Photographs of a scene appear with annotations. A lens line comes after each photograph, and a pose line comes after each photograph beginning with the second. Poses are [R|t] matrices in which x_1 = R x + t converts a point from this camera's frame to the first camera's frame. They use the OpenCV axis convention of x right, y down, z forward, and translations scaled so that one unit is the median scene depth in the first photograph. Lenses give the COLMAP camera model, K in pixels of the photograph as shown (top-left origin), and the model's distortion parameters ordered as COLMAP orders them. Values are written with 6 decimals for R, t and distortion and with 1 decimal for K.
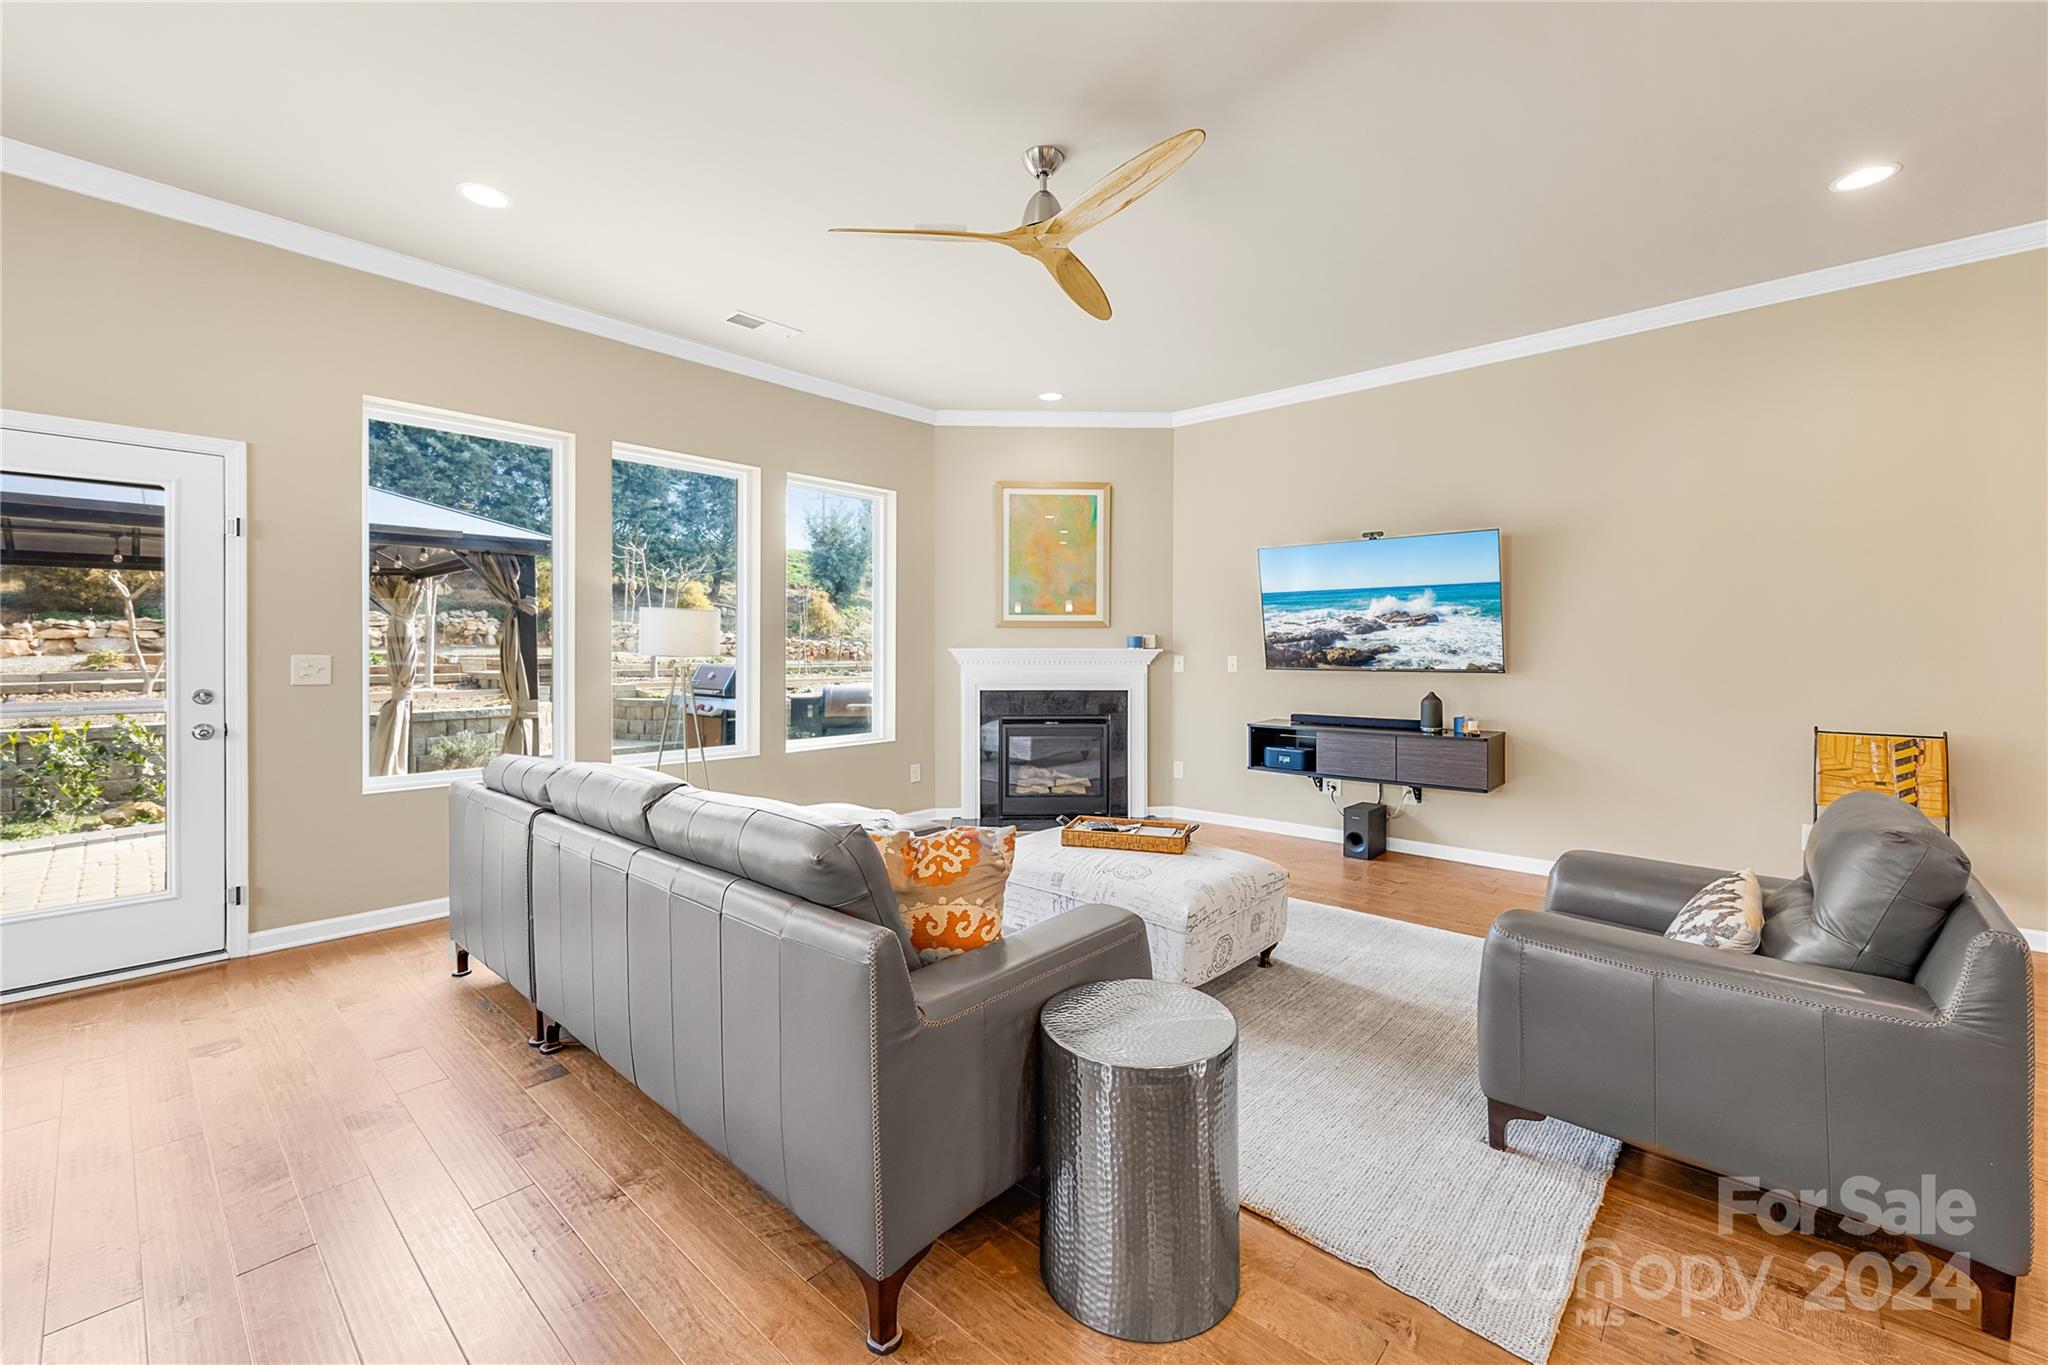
lens RADIAL K [[816.3, 0, 1034.8], [0, 816.3, 663.6], [0, 0, 1]] dist [-0.001638, -0.000384]
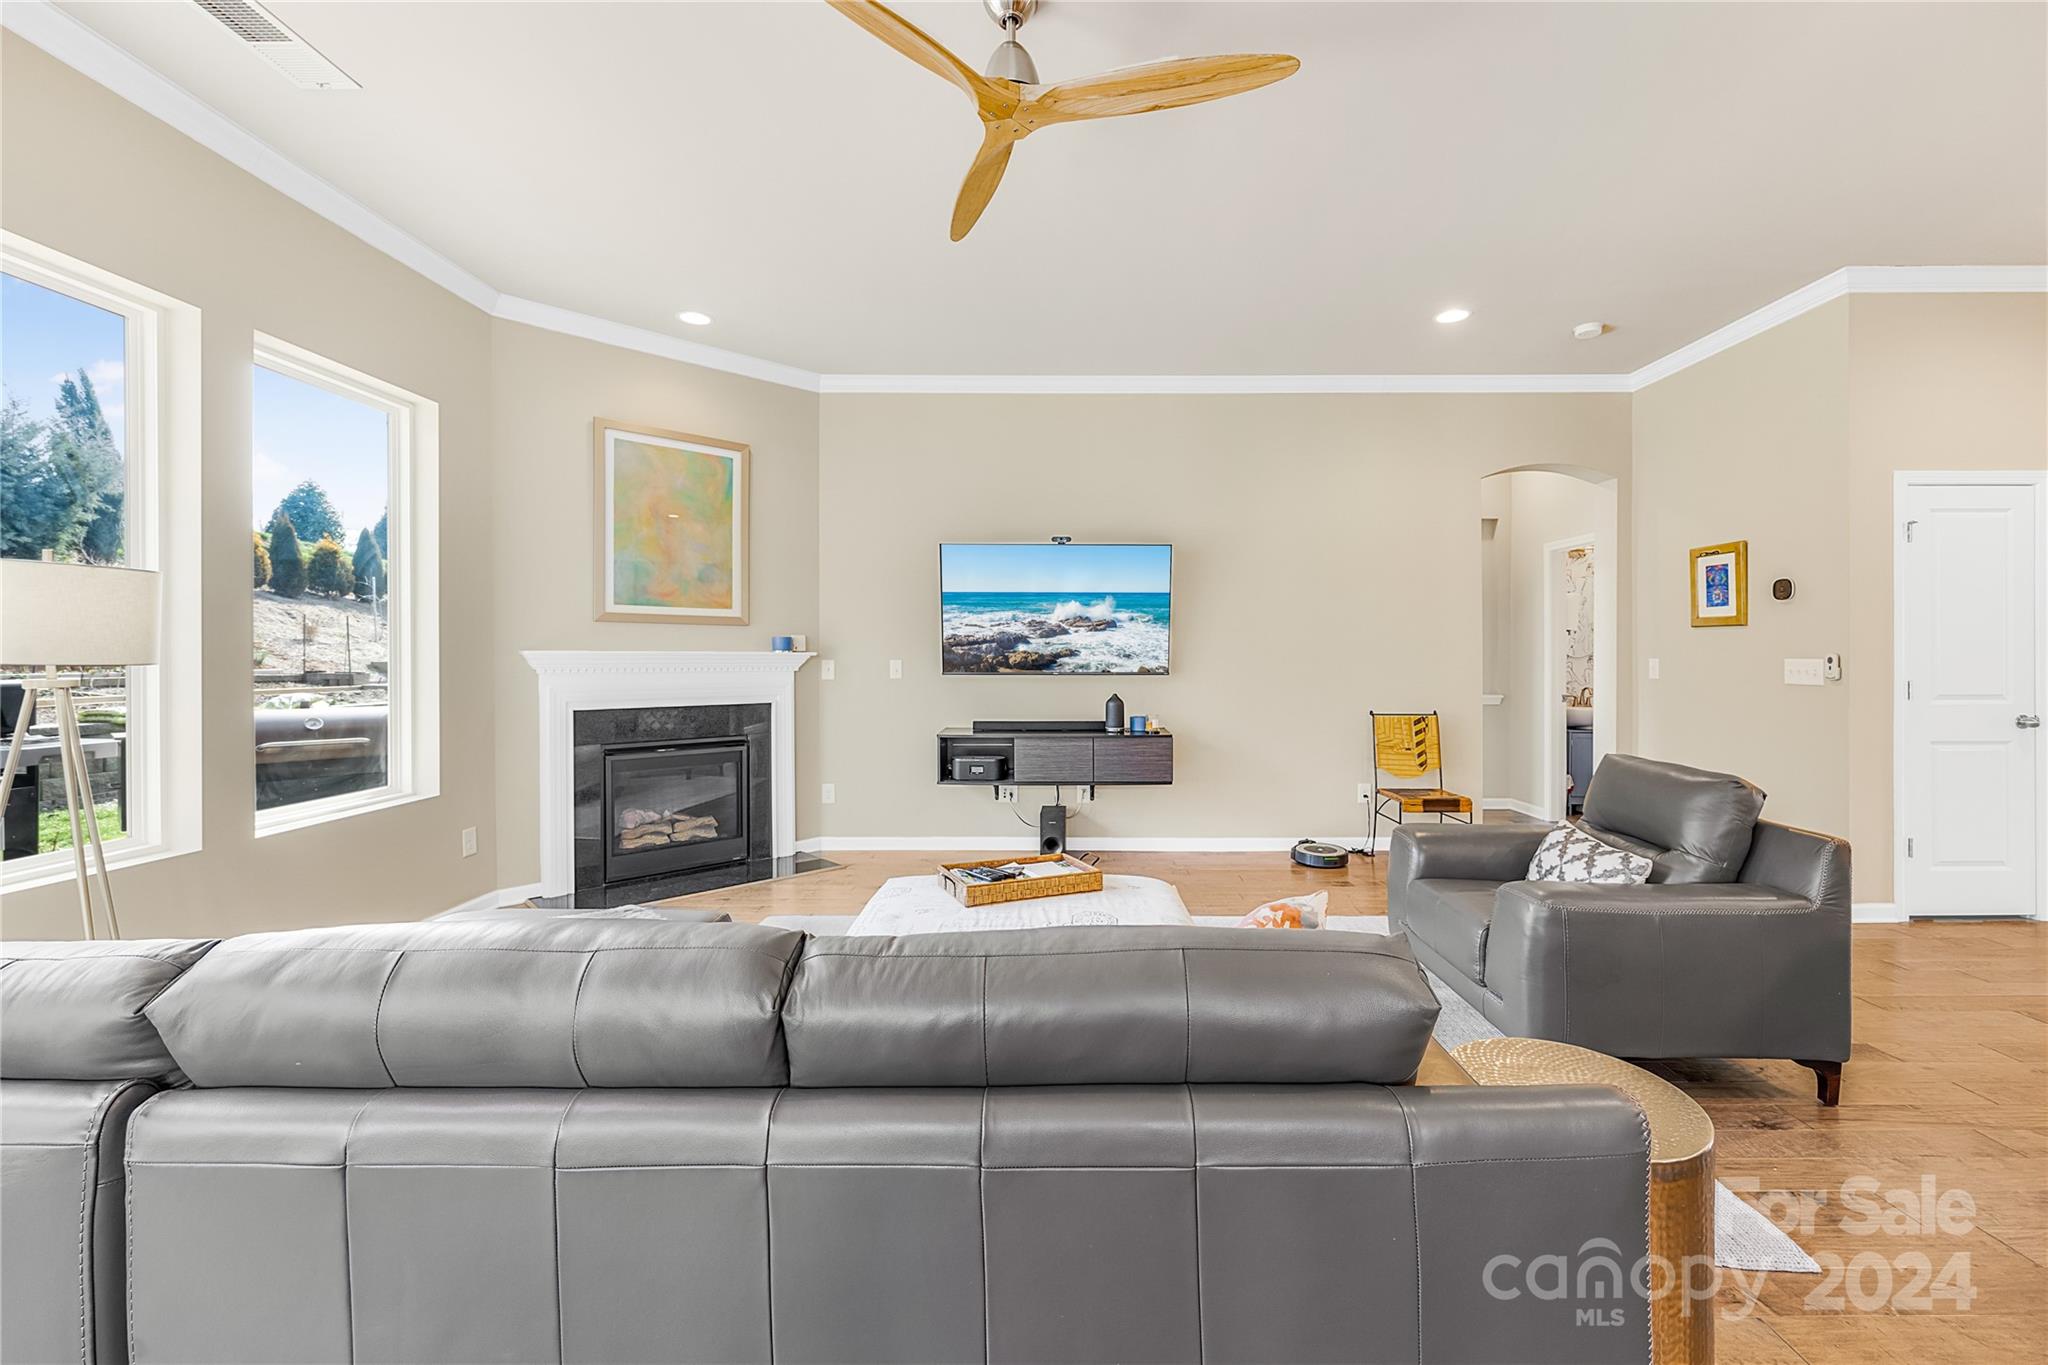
lens RADIAL K [[828.2, 0, 1033.6], [0, 828.2, 657.5], [0, 0, 1]] dist [-0.001701, -0.000008]
pose [[0.754823, 0.001644, 0.655926, -0.268902], [0.008994, 0.999877, -0.012856, 0.000780], [-0.655866, 0.015603, 0.754716, 0.233408]]
